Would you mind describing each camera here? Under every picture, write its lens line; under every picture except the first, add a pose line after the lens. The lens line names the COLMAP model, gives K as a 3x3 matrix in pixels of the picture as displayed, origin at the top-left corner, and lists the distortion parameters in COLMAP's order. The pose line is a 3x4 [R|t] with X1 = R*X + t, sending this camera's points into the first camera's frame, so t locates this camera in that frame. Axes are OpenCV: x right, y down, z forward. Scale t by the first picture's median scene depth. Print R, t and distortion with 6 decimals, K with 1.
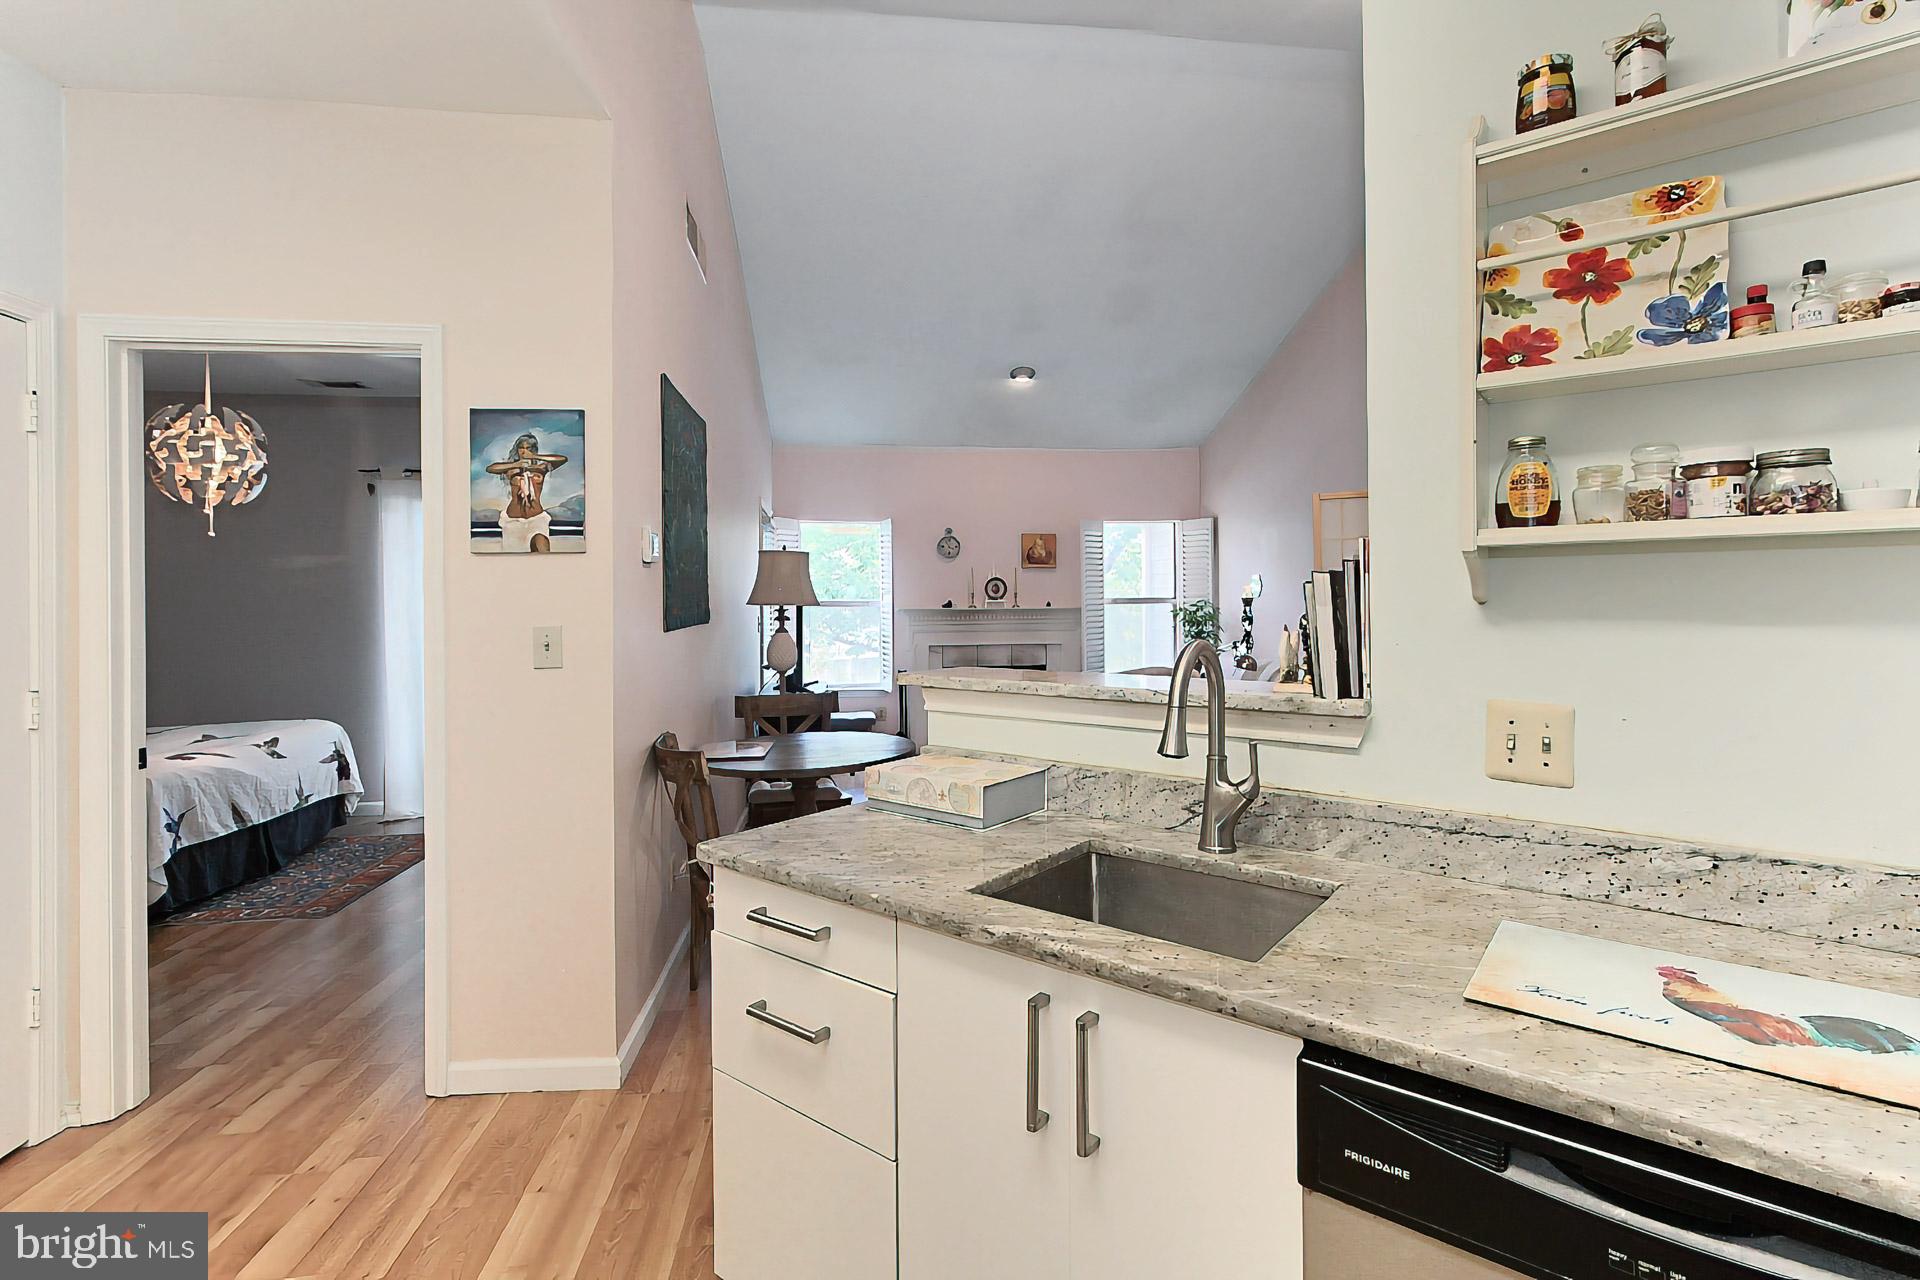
lens RADIAL K [[882.0, 0, 961.2], [0, 882.0, 605.1], [0, 0, 1]] dist [0.001524, 0.001539]
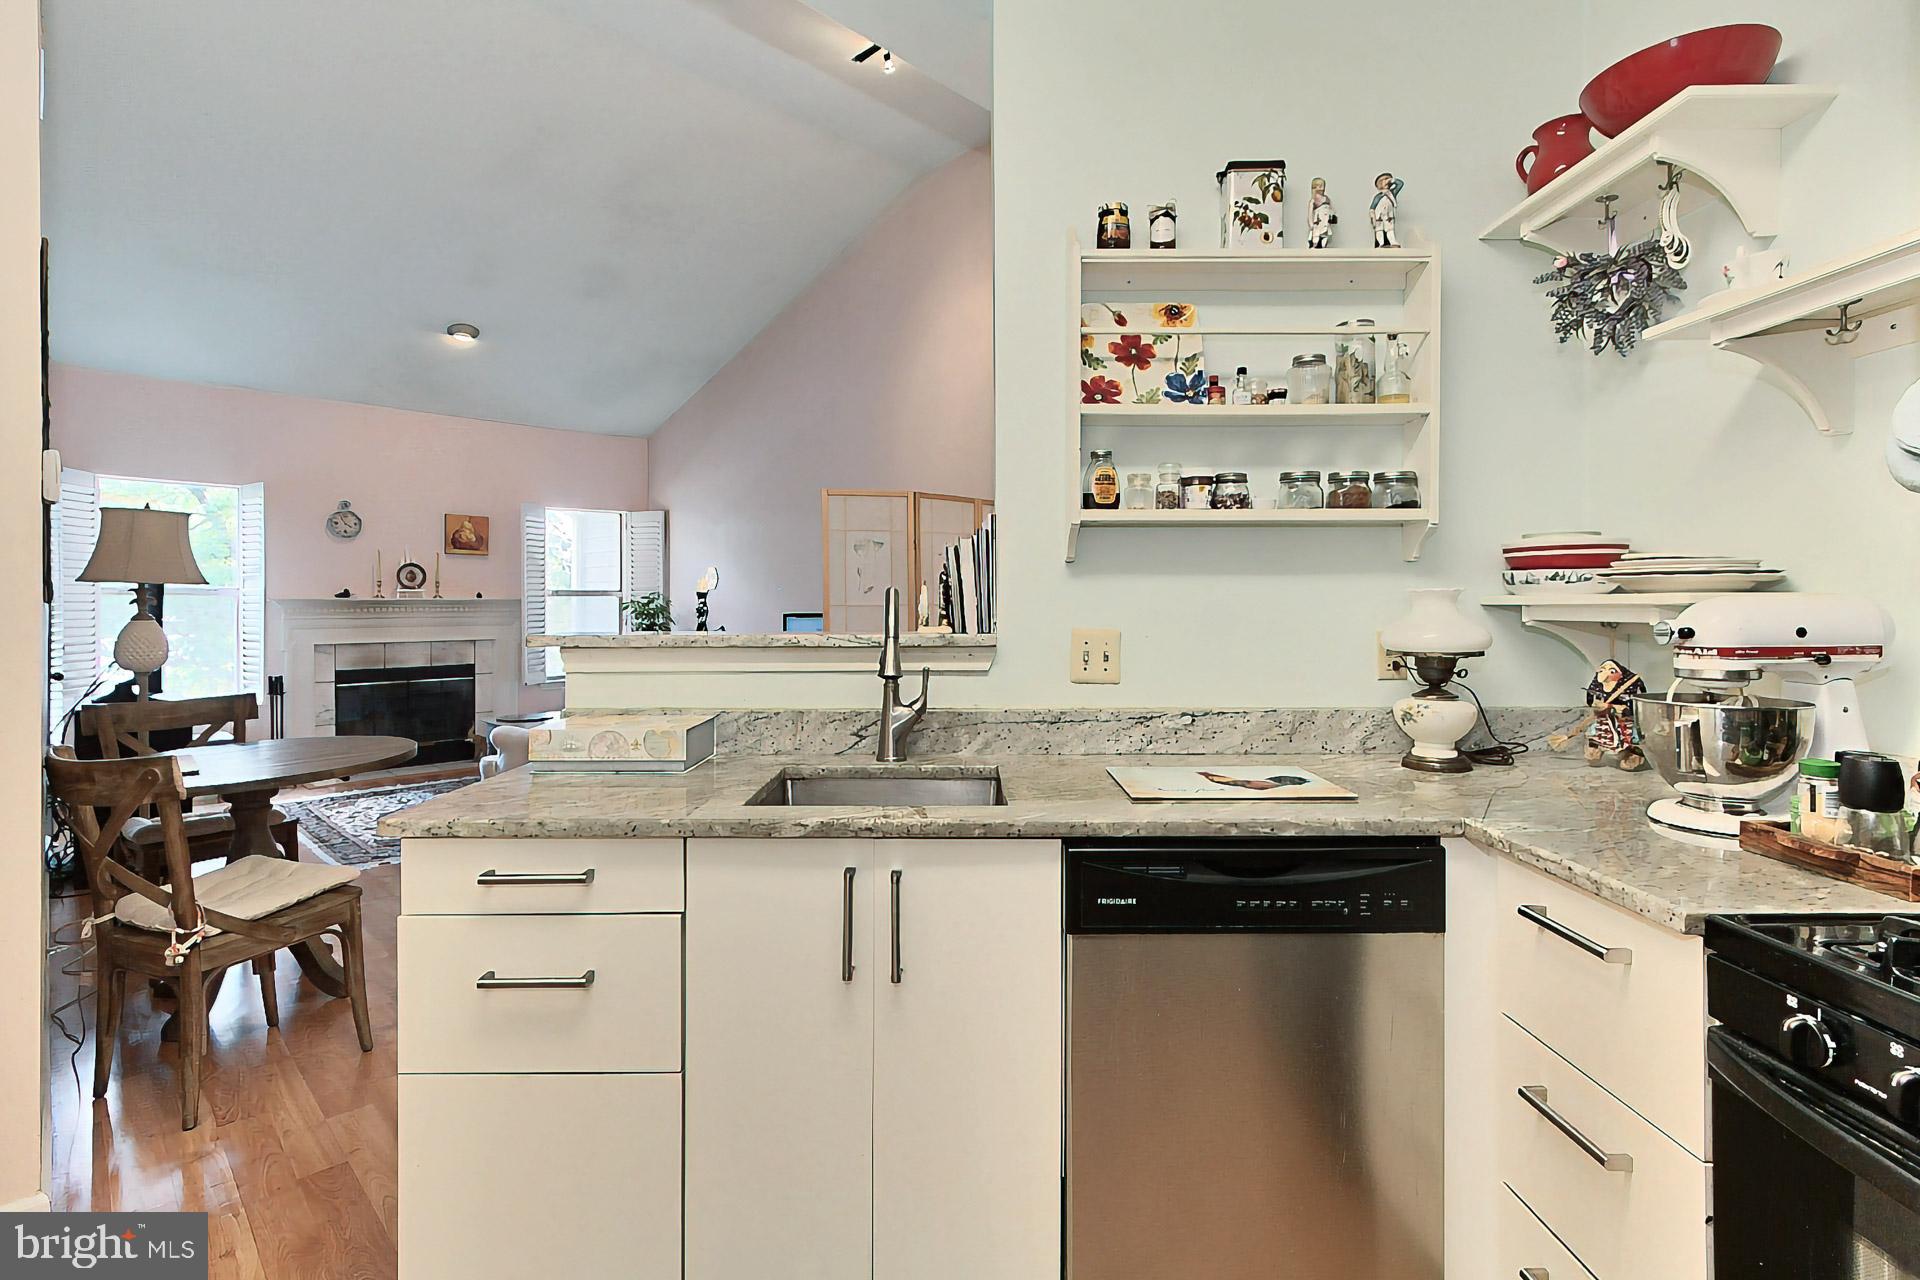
lens RADIAL K [[893.9, 0, 955.9], [0, 893.9, 611.3], [0, 0, 1]] dist [-0.000693, 0.001157]
pose [[0.786363, 0.000776, 0.617764, -0.424261], [-0.001877, 0.999998, 0.001133, 0.070447], [-0.617762, -0.002050, 0.786362, -0.036182]]
